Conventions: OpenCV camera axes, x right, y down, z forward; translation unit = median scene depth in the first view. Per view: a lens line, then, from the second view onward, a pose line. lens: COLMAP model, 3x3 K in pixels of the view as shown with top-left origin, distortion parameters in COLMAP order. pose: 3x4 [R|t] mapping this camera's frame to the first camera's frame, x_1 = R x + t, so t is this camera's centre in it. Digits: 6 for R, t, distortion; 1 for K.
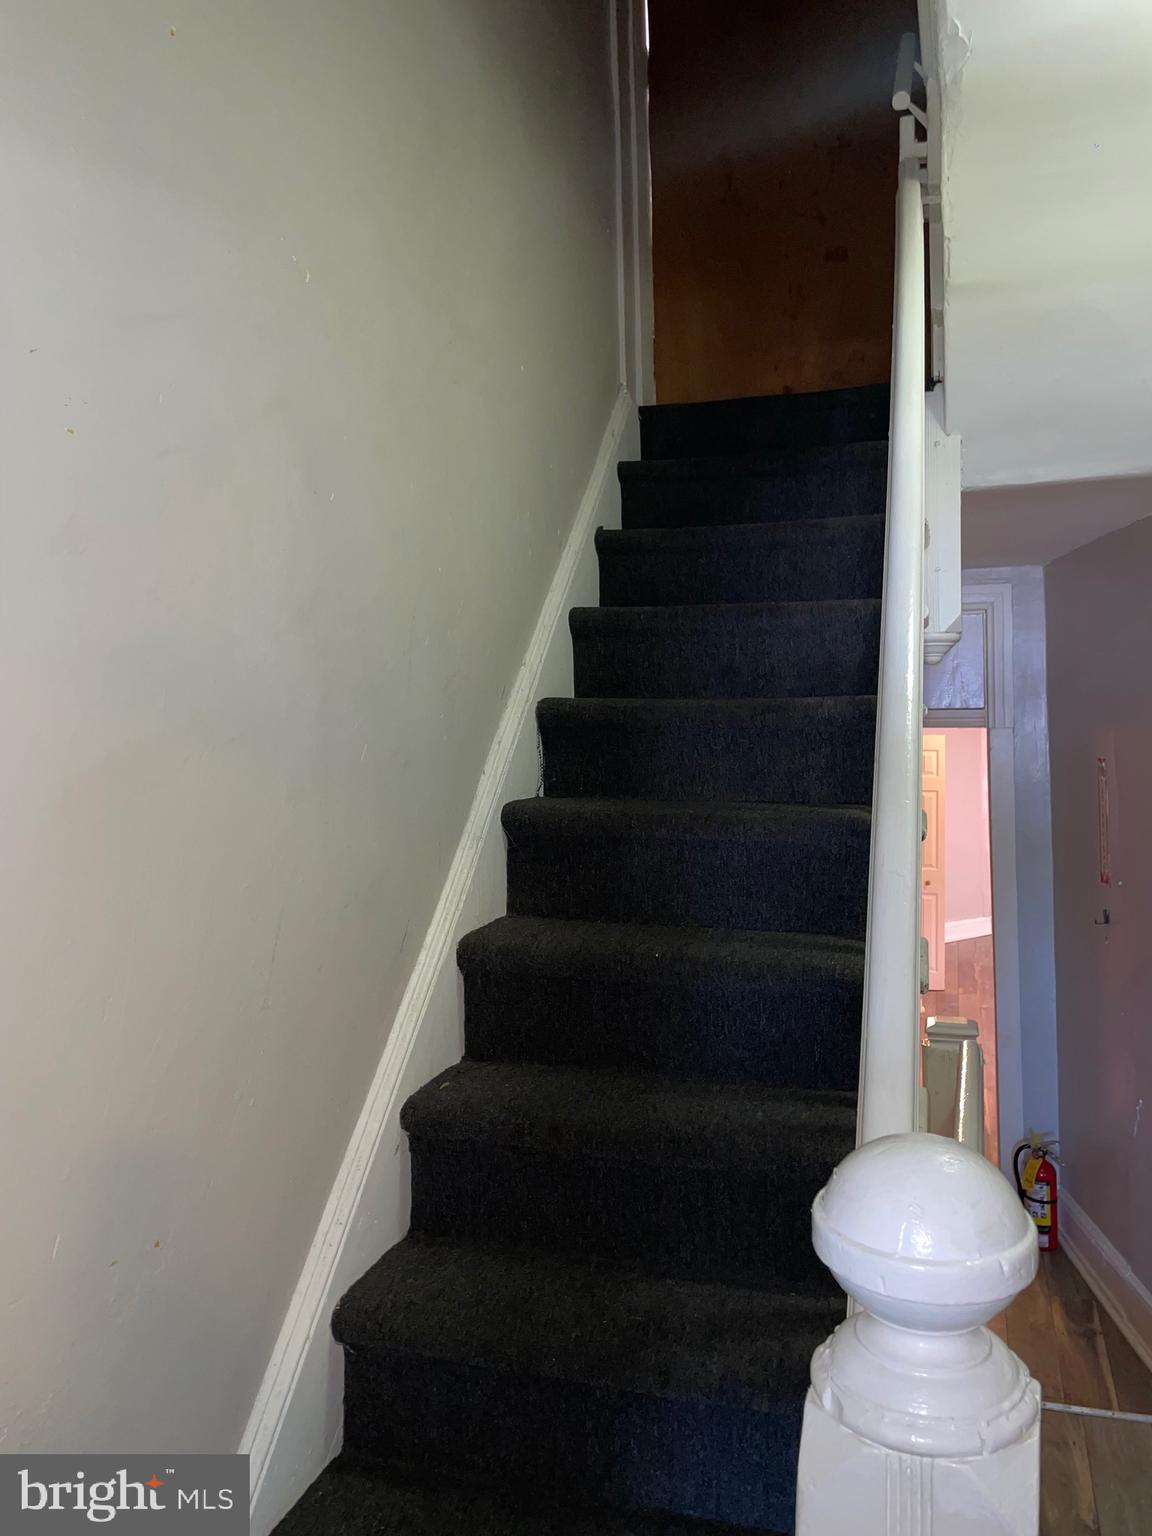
lens RADIAL K [[1159.7, 0, 582.5], [0, 1159.7, 764.7], [0, 0, 1]] dist [0.058684, -0.068898]
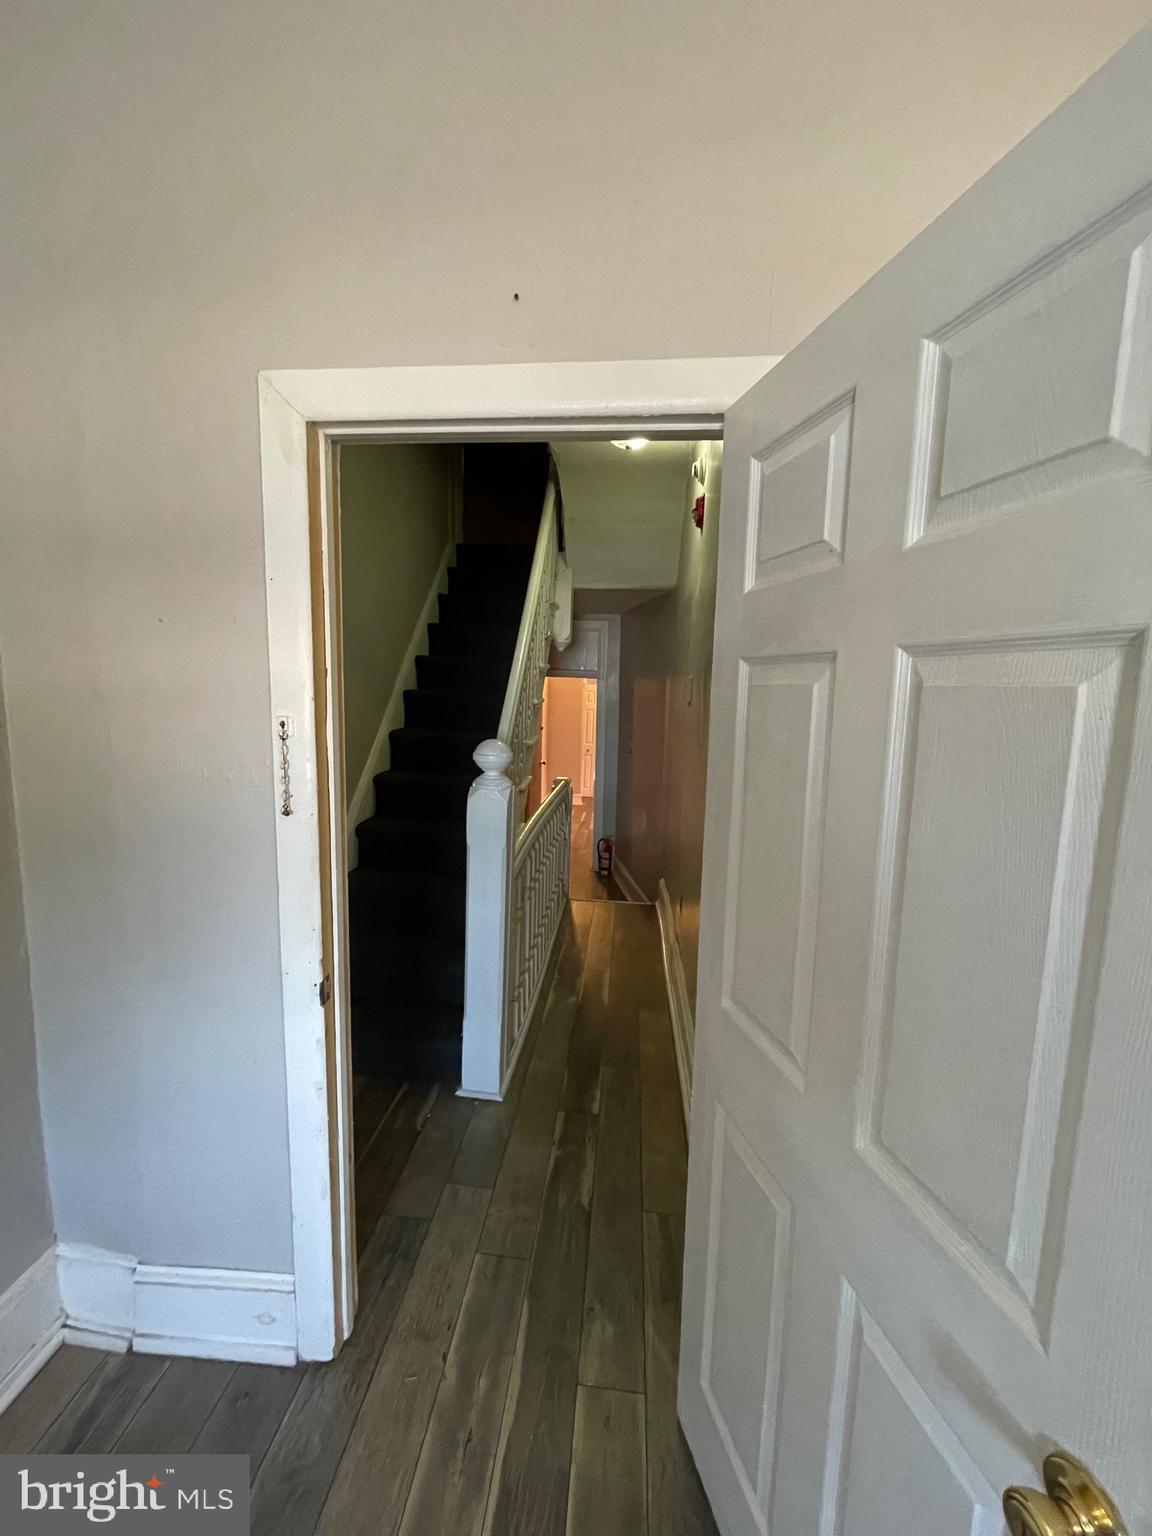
lens RADIAL K [[618.2, 0, 569.4], [0, 618.2, 774.1], [0, 0, 1]] dist [-0.004513, 0.001744]
pose [[0.976459, 0.014329, 0.215228, 0.005985], [-0.039051, 0.993046, 0.111059, 0.037628], [-0.212140, -0.116850, 0.970228, -0.441941]]
